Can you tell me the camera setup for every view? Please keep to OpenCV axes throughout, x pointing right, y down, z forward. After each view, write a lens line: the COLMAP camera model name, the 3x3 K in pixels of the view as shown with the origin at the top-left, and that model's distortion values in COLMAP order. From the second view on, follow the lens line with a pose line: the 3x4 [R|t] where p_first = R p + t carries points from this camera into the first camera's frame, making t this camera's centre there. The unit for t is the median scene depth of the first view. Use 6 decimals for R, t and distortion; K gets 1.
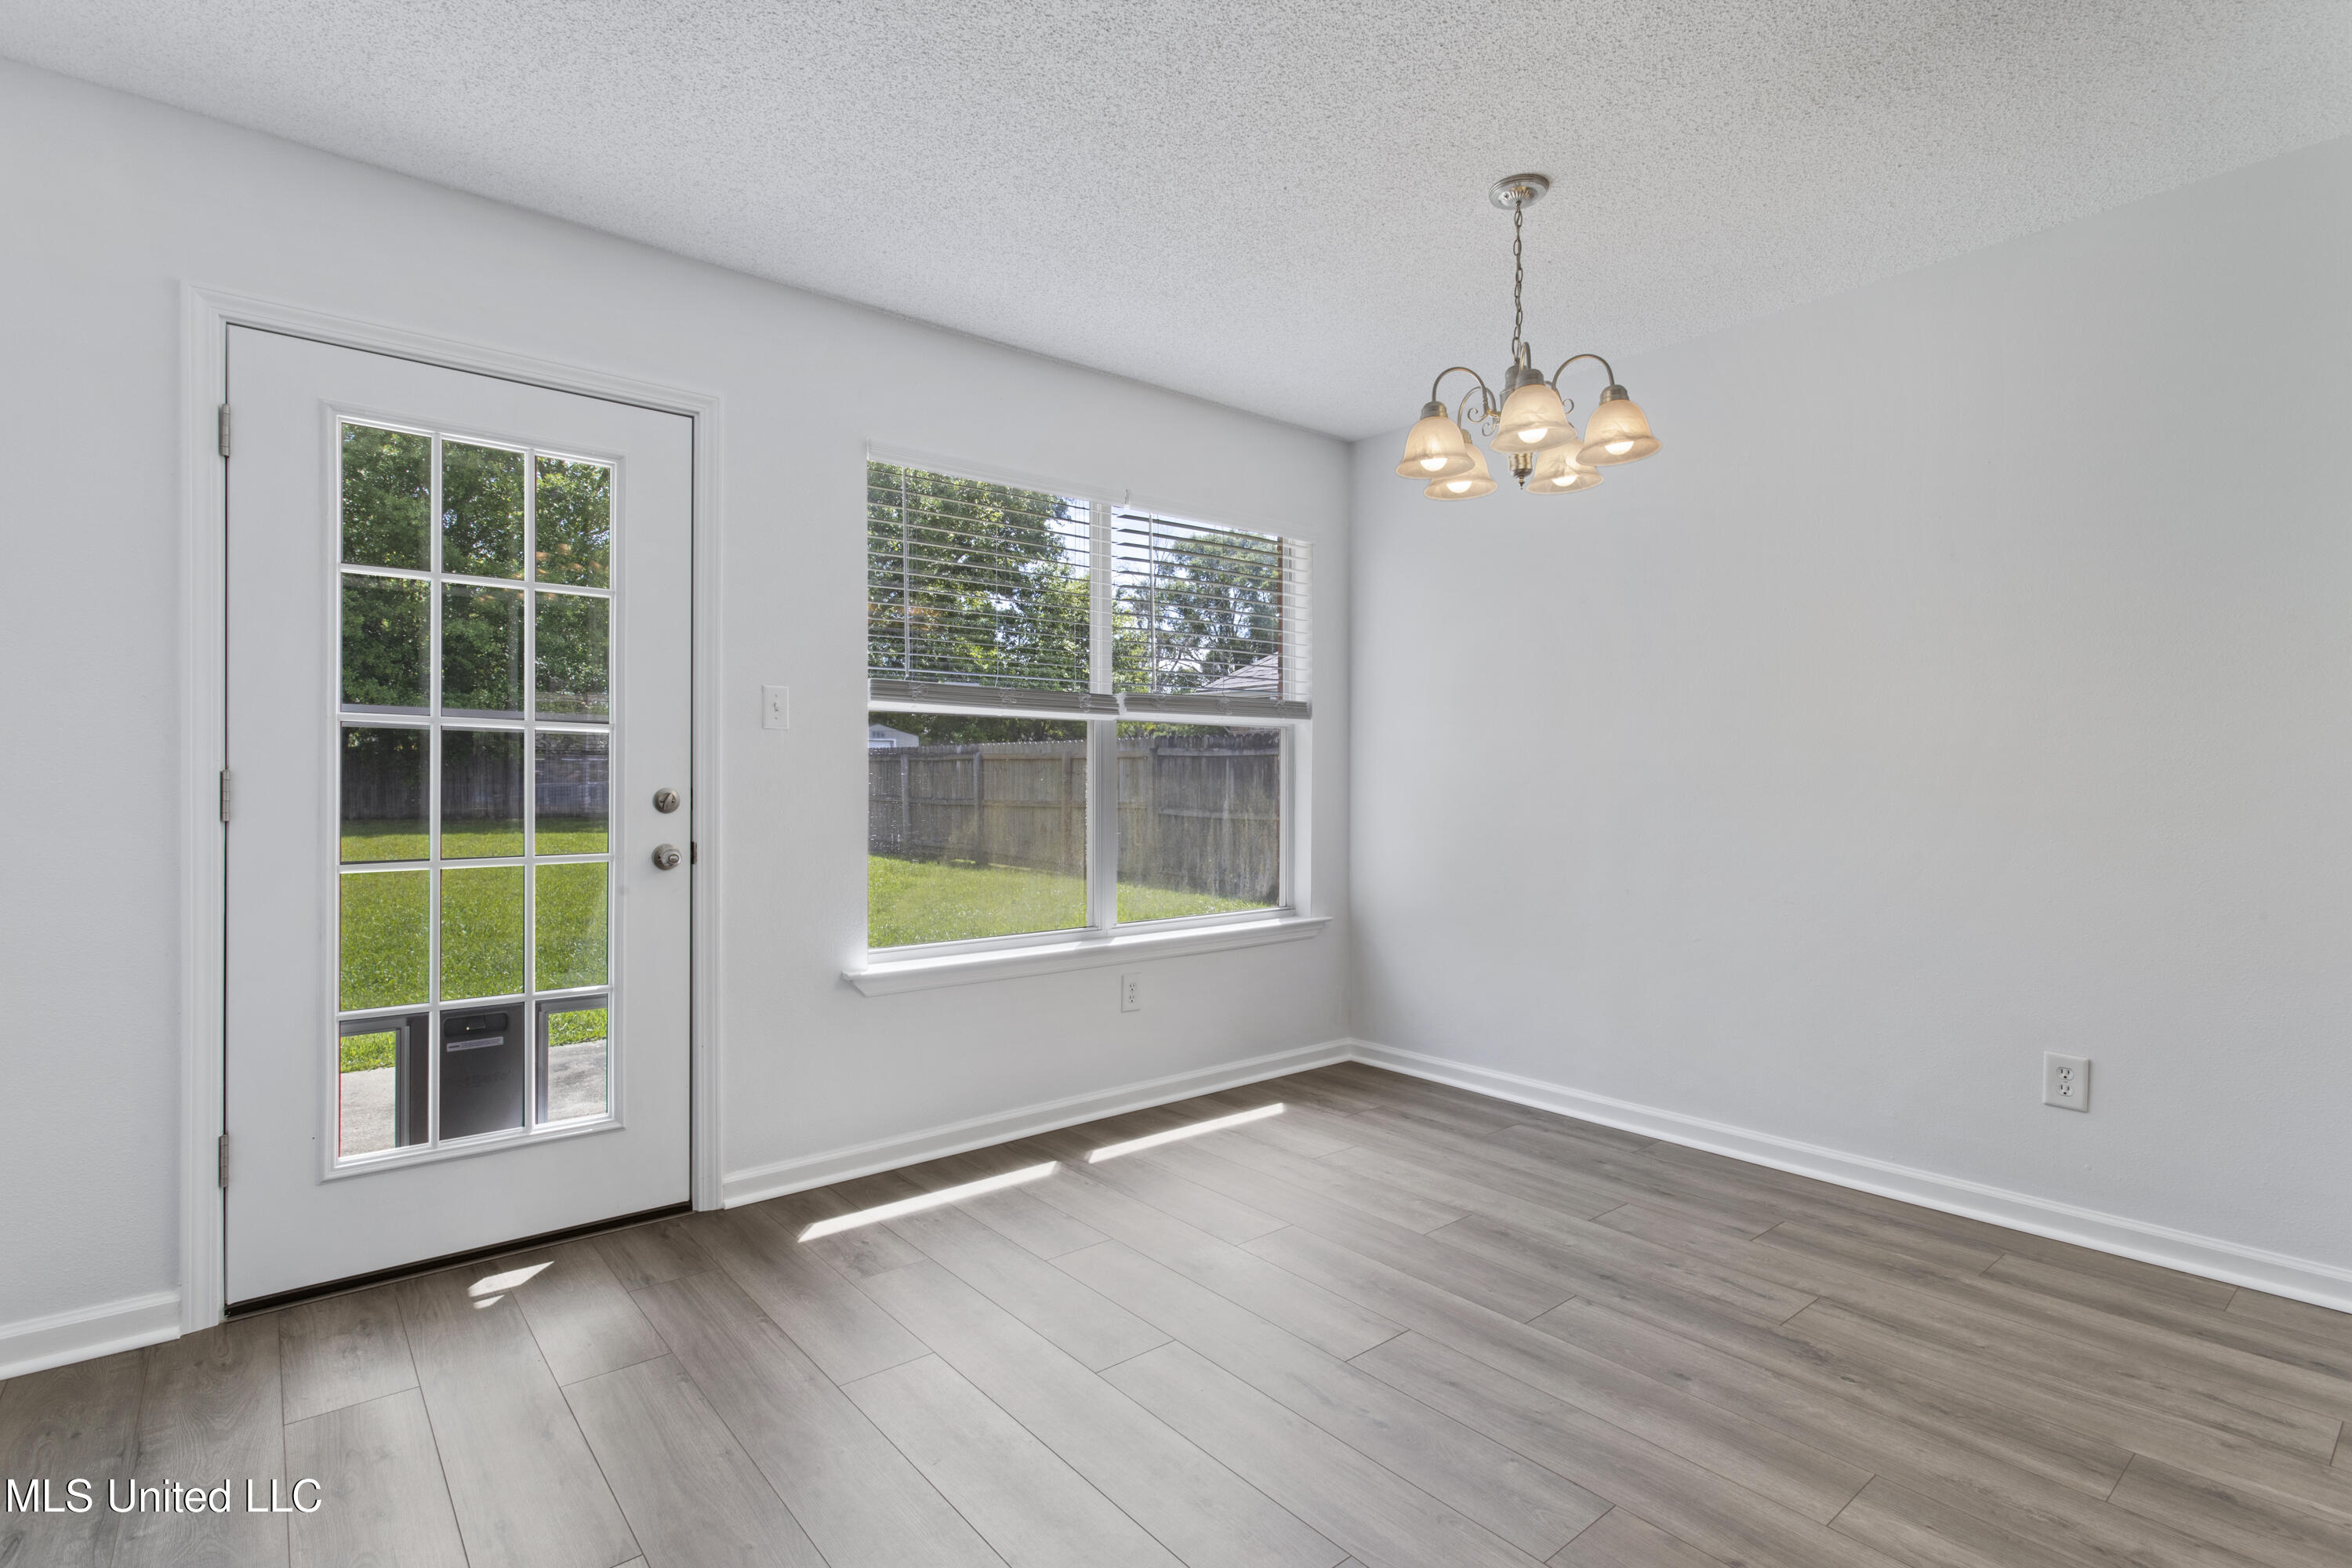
lens RADIAL K [[1117.7, 0, 1178.1], [0, 1117.7, 793.7], [0, 0, 1]] dist [0.004496, -0.001930]
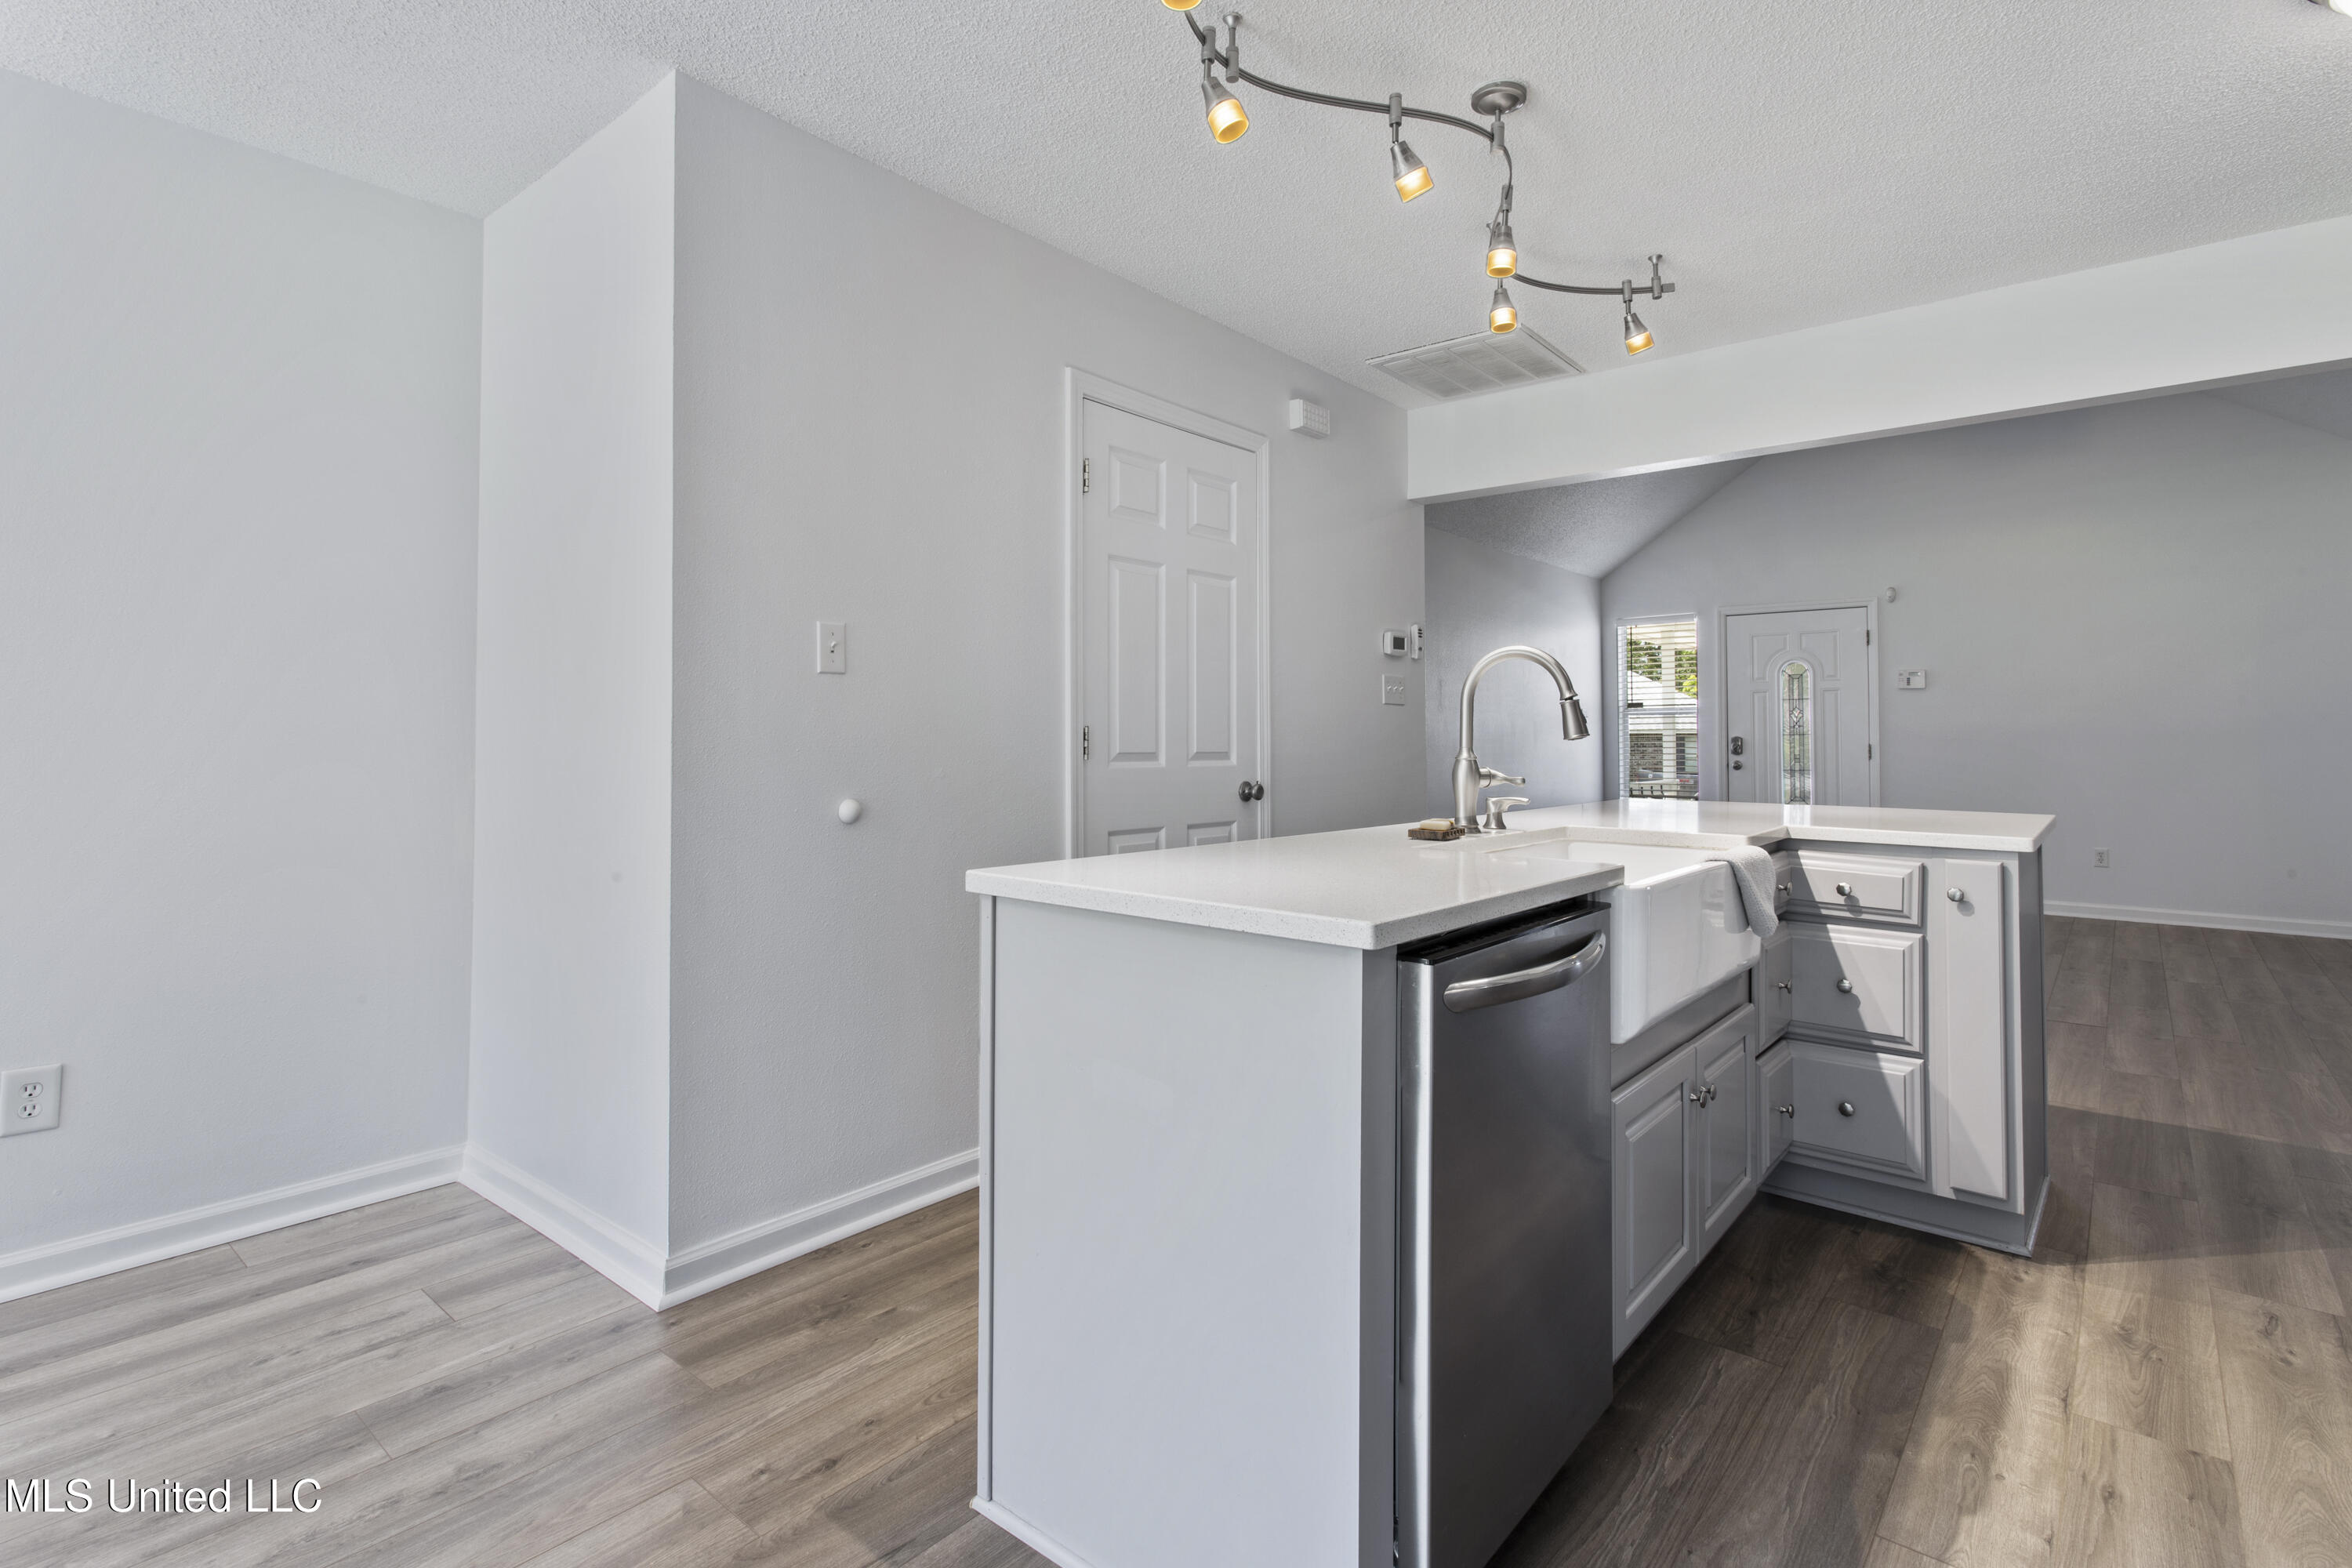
lens RADIAL K [[1117.7, 0, 1180.7], [0, 1117.7, 723.0], [0, 0, 1]] dist [0.004496, -0.001930]
pose [[-0.178396, 0.016745, 0.983816, -0.188617], [0.011824, 0.999819, -0.014874, -0.001741], [-0.983888, 0.008979, -0.178561, 0.308706]]
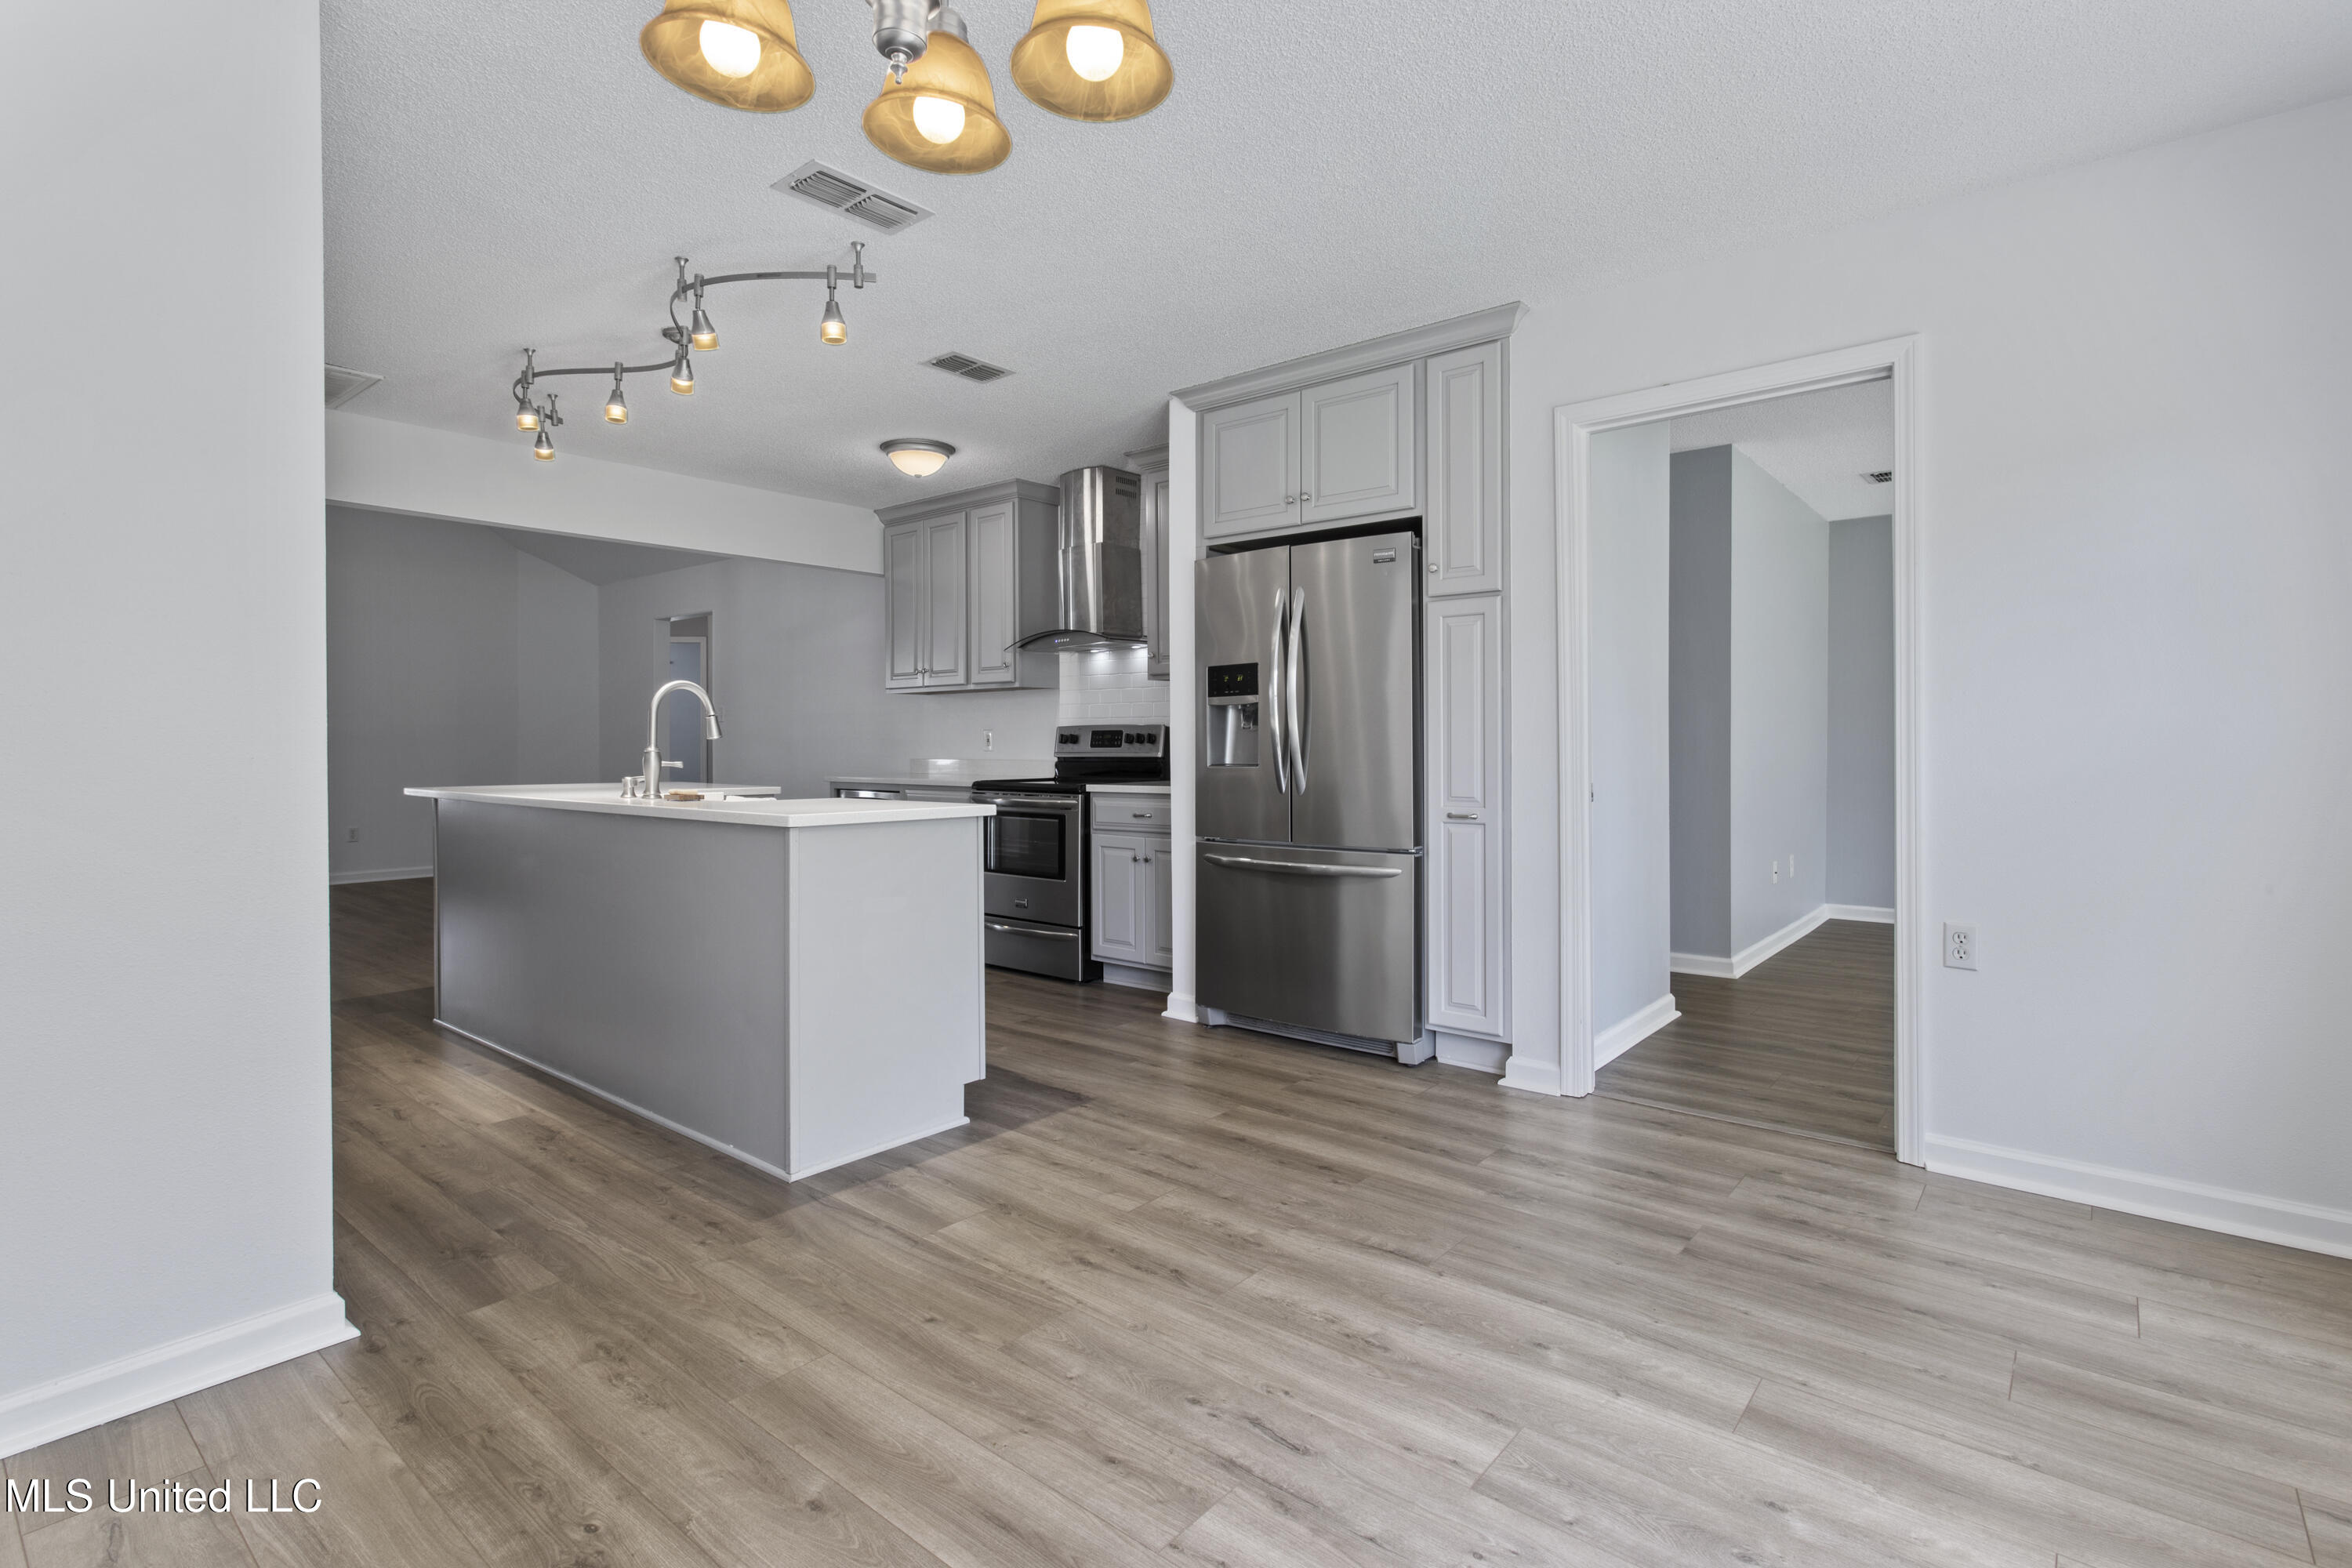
lens RADIAL K [[1117.7, 0, 1172.4], [0, 1117.7, 736.7], [0, 0, 1]] dist [0.004496, -0.001930]
pose [[-0.983271, 0.003741, -0.182108, 0.269624], [0.001992, 0.999950, 0.009782, -0.013701], [0.182135, 0.009256, -0.983230, 1.399764]]
